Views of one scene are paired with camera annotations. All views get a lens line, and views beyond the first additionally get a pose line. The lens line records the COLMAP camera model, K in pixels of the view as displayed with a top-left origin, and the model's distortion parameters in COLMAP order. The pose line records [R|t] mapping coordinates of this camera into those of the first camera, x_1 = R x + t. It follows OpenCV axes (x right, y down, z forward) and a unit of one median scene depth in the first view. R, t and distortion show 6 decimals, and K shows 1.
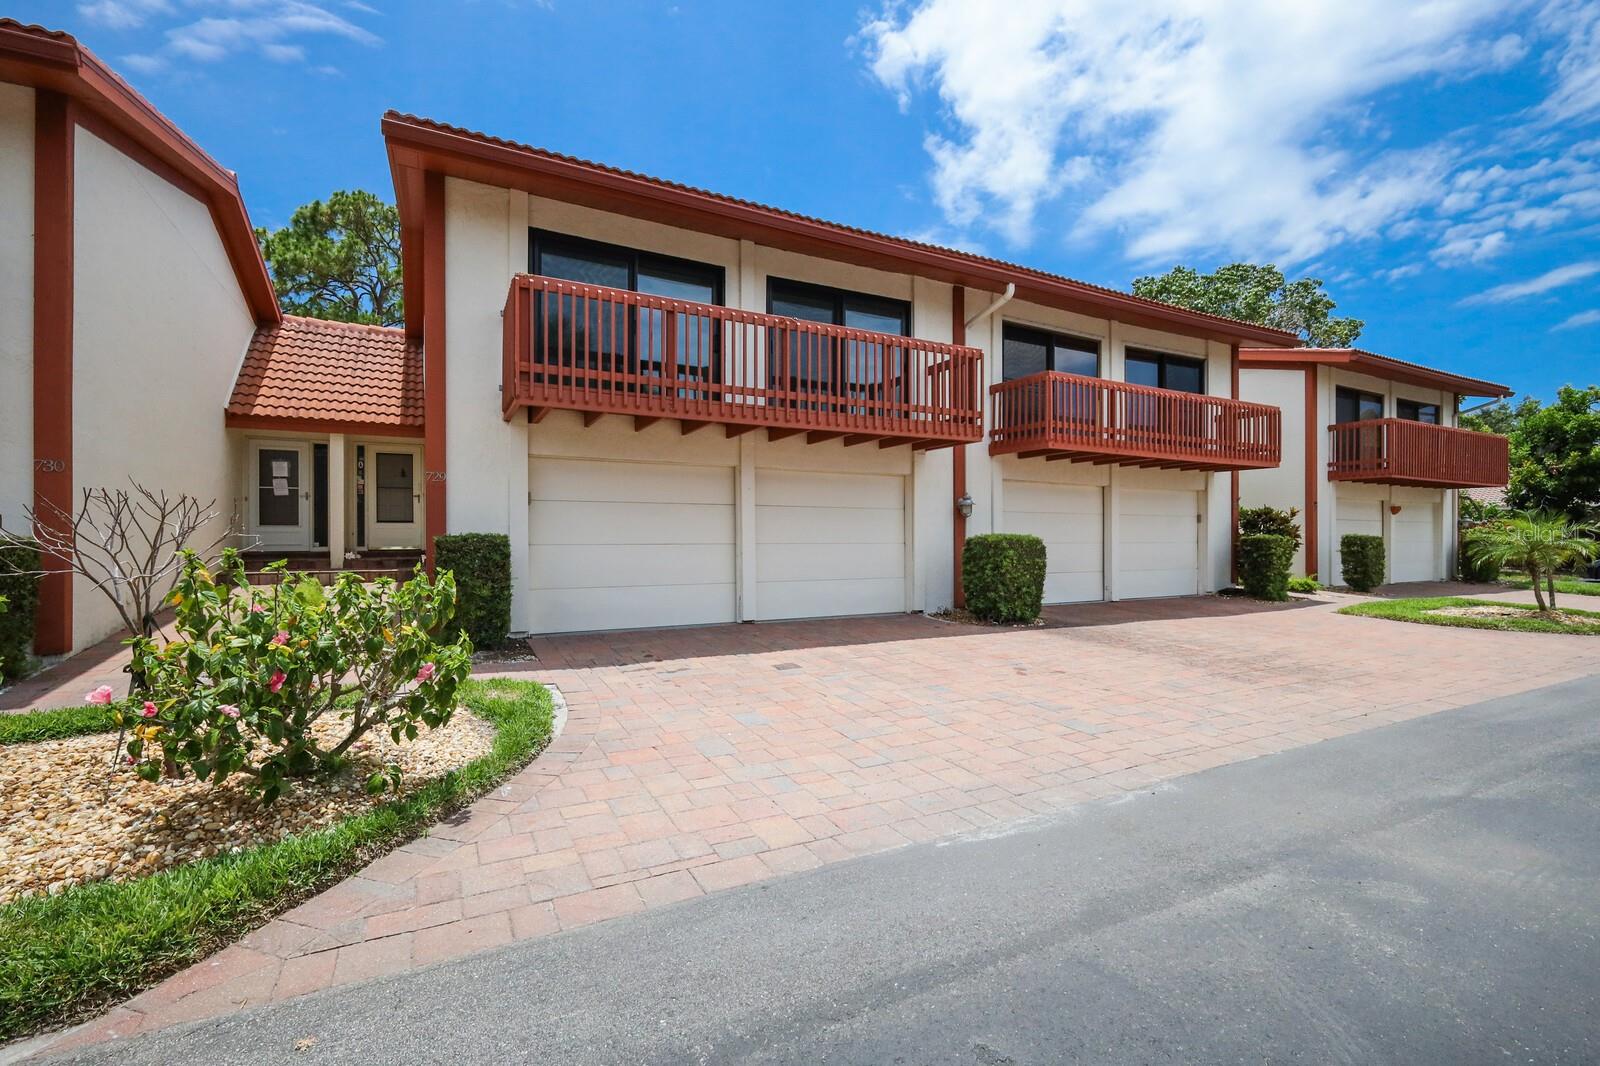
lens RADIAL K [[699.7, 0, 804.4], [0, 699.7, 534.6], [0, 0, 1]] dist [0.015140, 0.002015]
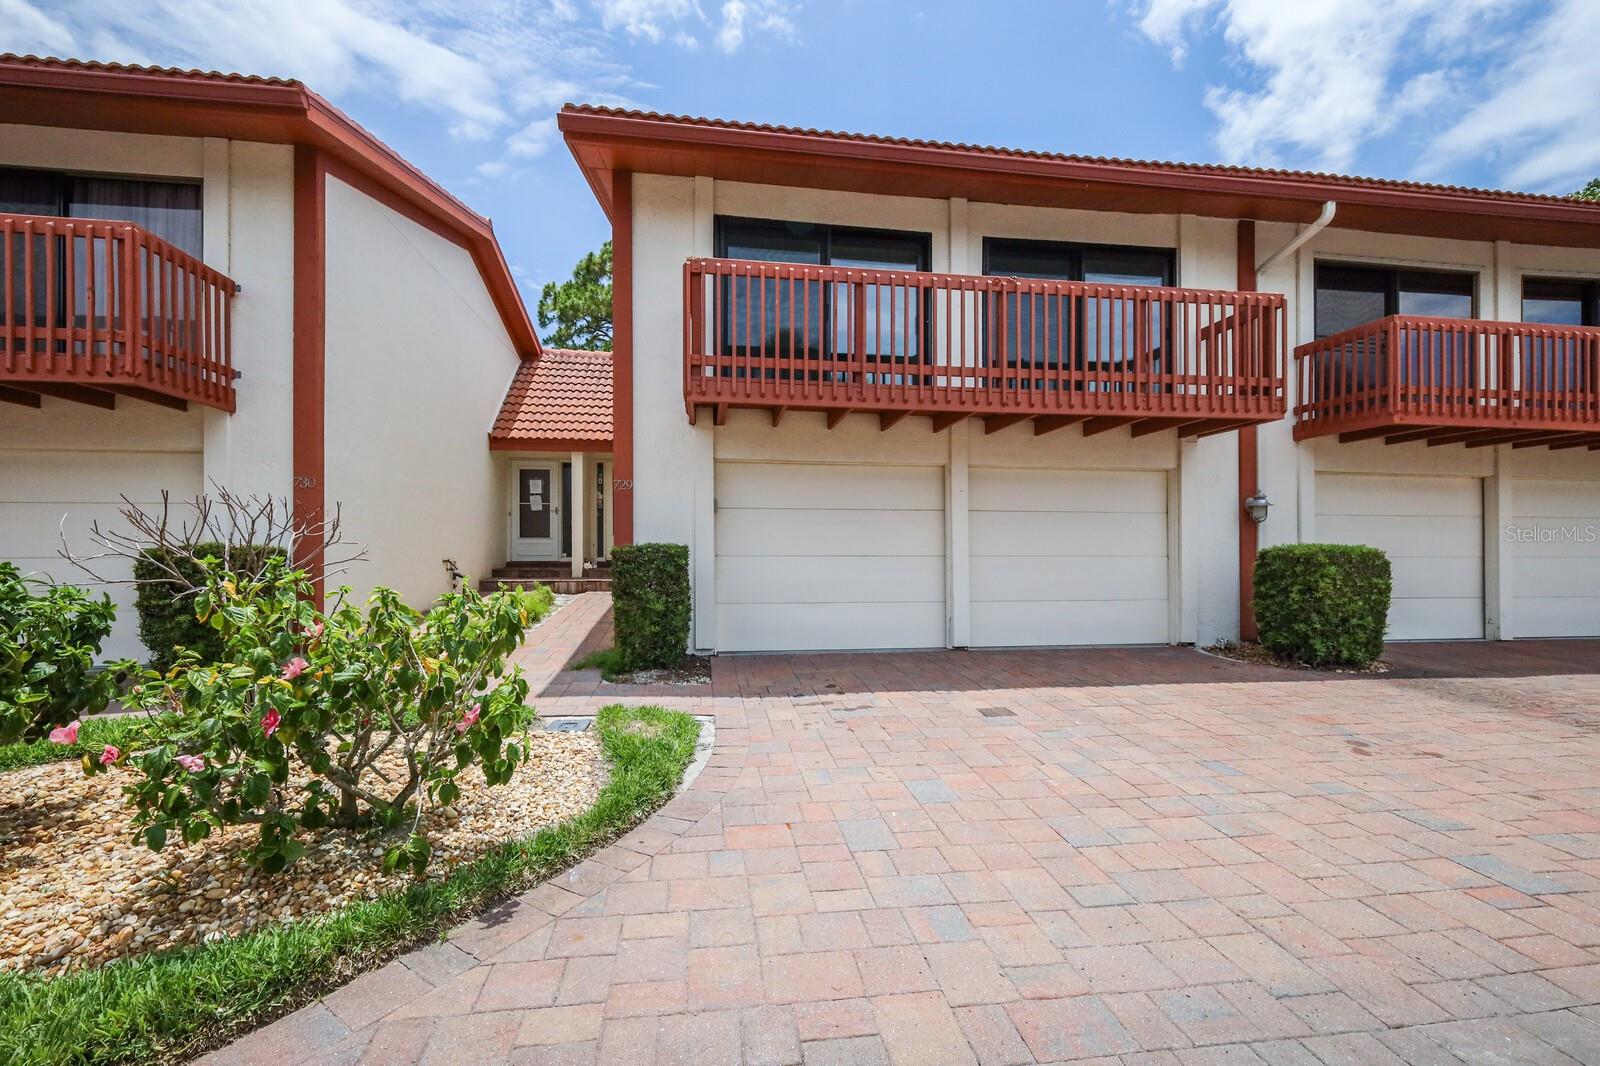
lens RADIAL K [[699.7, 0, 801.6], [0, 699.7, 545.4], [0, 0, 1]] dist [0.015140, 0.002015]
pose [[0.941219, 0.000214, -0.337796, 0.030868], [-0.001122, 0.999996, -0.002492, 0.002578], [0.337794, 0.002725, 0.941216, 0.163812]]
